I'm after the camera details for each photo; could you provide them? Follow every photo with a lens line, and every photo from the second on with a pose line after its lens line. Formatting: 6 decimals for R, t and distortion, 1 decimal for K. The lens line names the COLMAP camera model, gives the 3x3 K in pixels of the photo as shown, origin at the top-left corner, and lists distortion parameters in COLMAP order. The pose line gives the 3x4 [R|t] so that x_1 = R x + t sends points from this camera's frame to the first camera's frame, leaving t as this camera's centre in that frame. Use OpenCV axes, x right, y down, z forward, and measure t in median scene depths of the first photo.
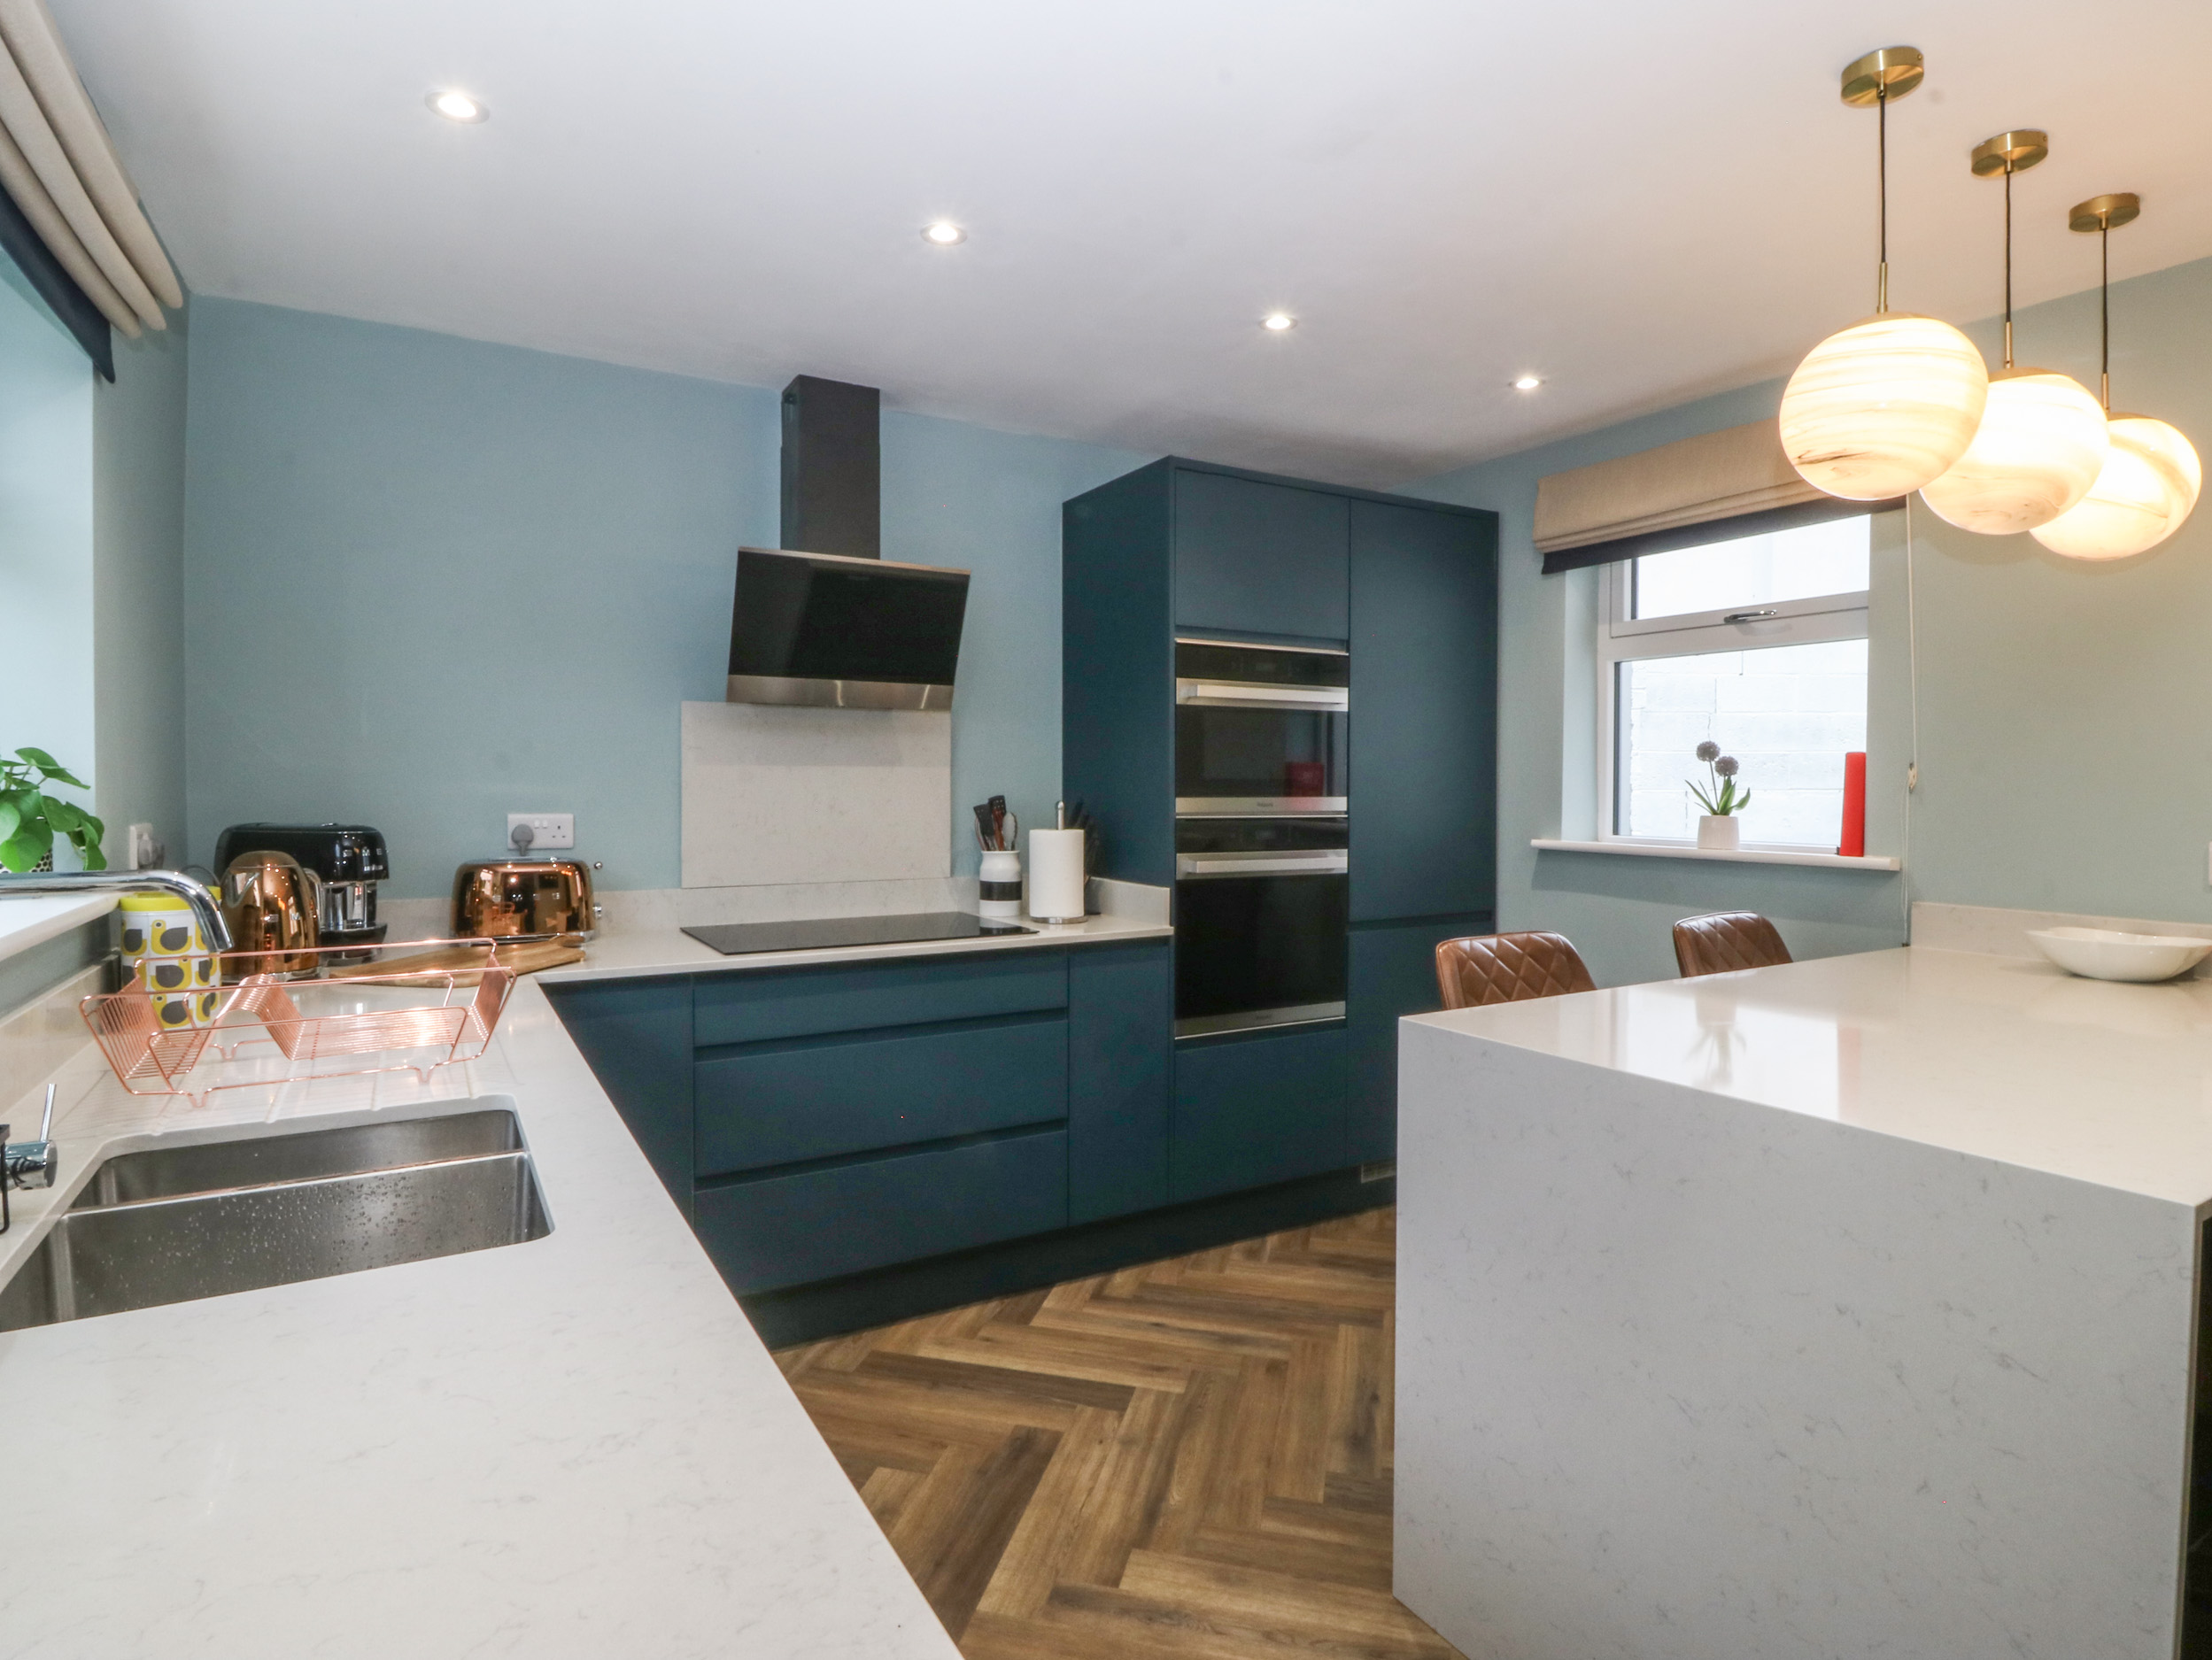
lens RADIAL K [[1196.0, 0, 1109.8], [0, 1196.0, 799.7], [0, 0, 1]] dist [0.031376, -0.000225]
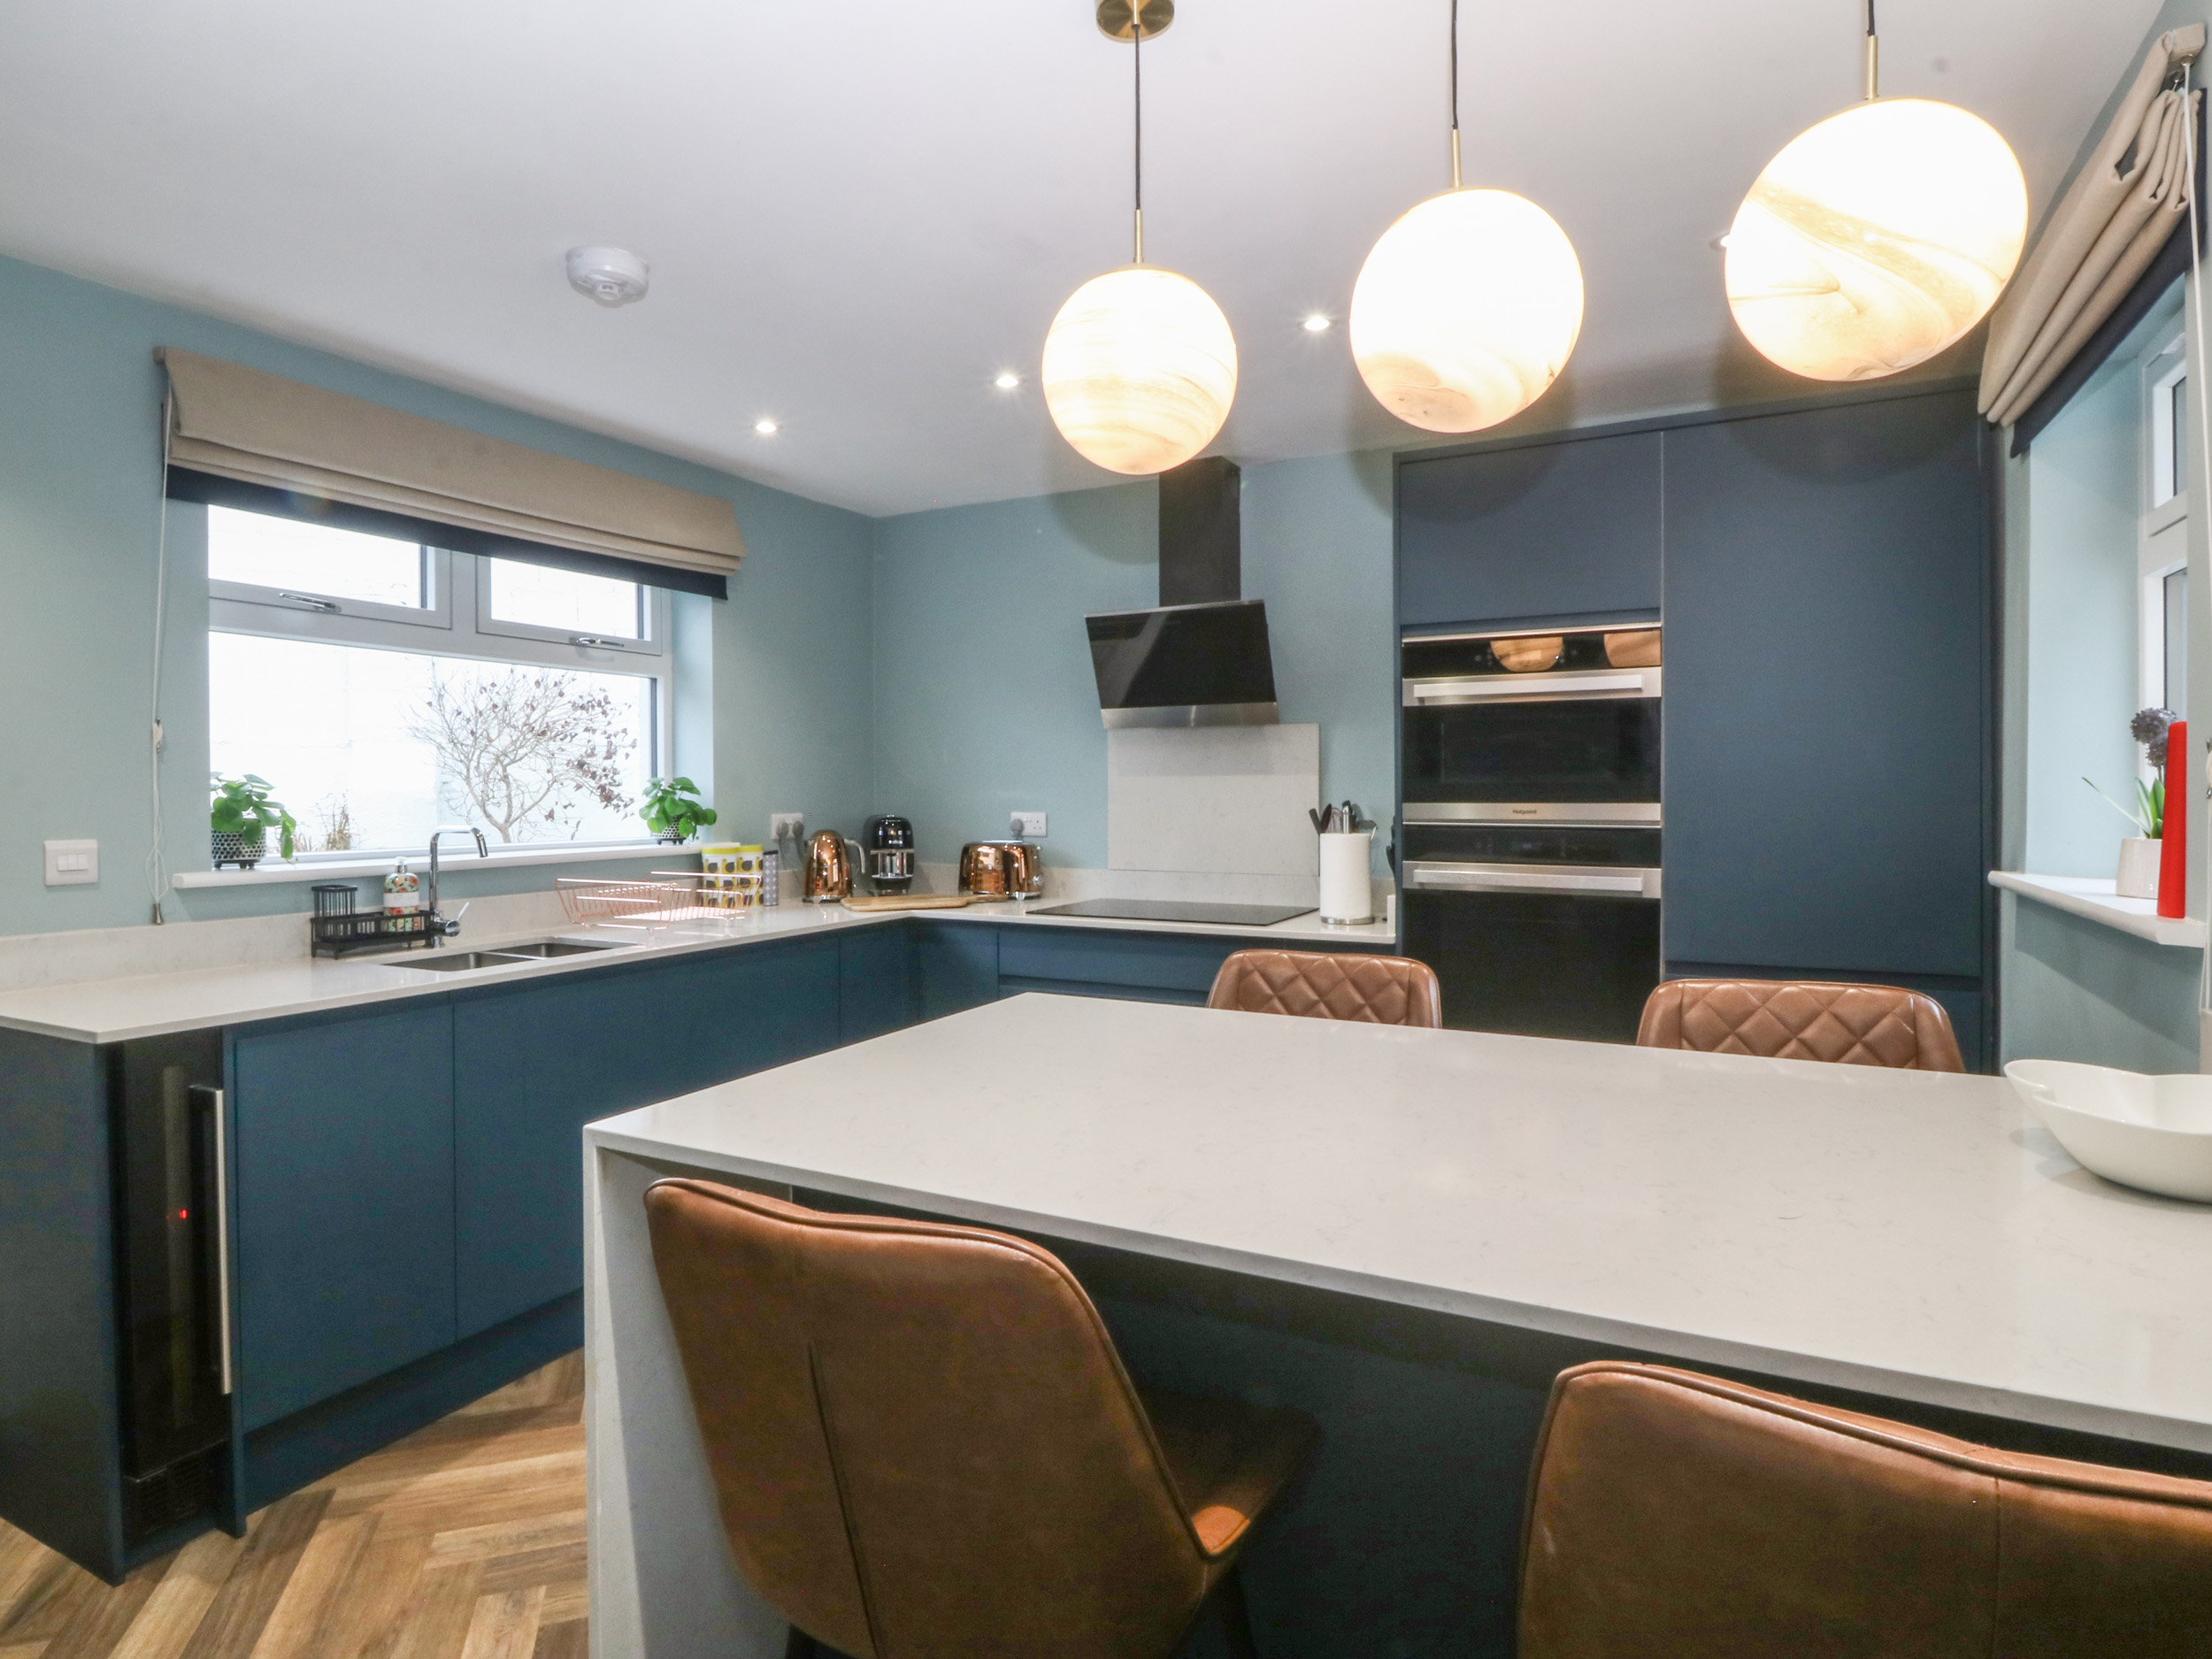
lens RADIAL K [[1196.1, 0, 1109.8], [0, 1196.1, 799.2], [0, 0, 1]] dist [0.031376, -0.000225]
pose [[0.536389, 0.000441, -0.843970, 0.766286], [-0.006211, 0.999975, -0.003425, 0.000457], [0.843948, 0.007079, 0.536379, 0.284697]]
